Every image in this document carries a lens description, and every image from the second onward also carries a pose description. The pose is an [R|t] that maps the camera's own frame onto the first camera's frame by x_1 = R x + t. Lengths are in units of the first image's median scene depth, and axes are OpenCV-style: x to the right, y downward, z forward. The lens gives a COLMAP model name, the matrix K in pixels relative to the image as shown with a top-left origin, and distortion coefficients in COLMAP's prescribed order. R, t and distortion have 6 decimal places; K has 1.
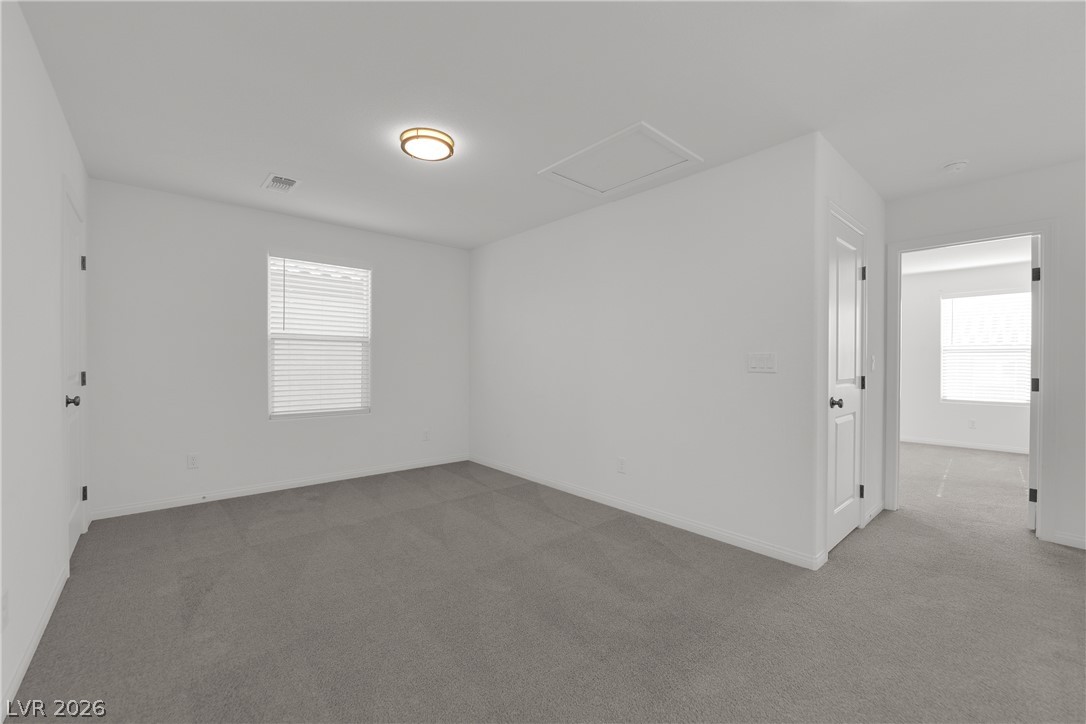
lens RADIAL K [[437.5, 0, 538.2], [0, 437.5, 363.7], [0, 0, 1]] dist [-0.015551, -0.000308]
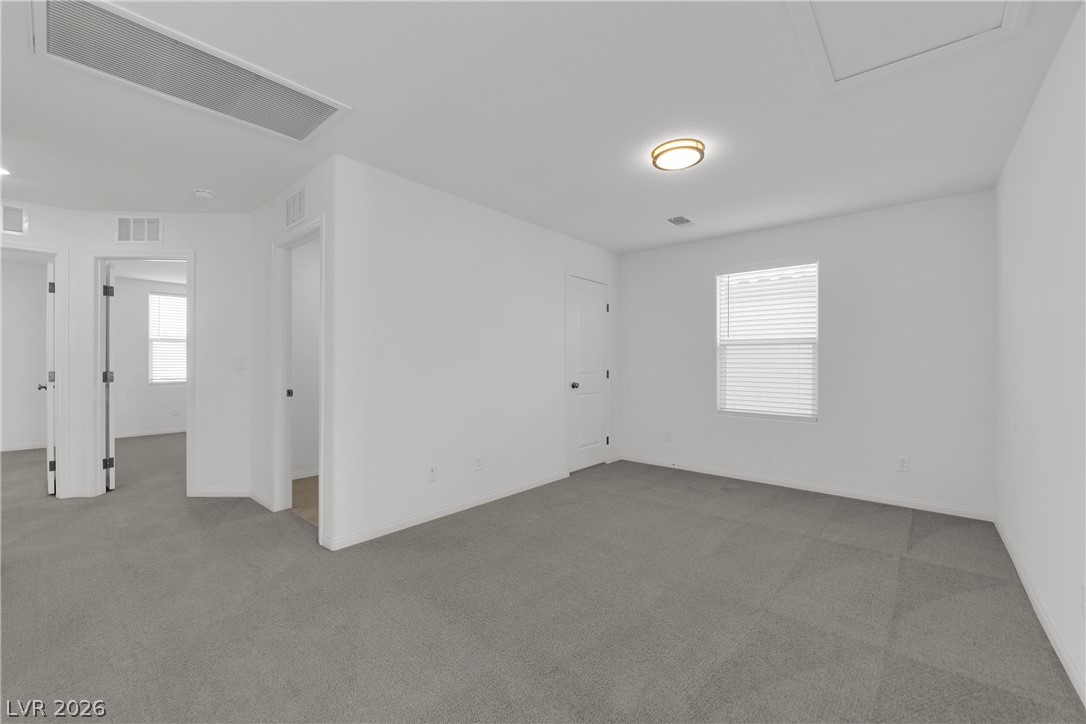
lens RADIAL K [[437.5, 0, 538.2], [0, 437.5, 363.7], [0, 0, 1]] dist [-0.015551, -0.000308]
pose [[0.130485, -0.003038, -0.991446, 0.482219], [-0.009319, 0.999947, -0.004291, 0.001874], [0.991407, 0.009799, 0.130449, 0.357876]]
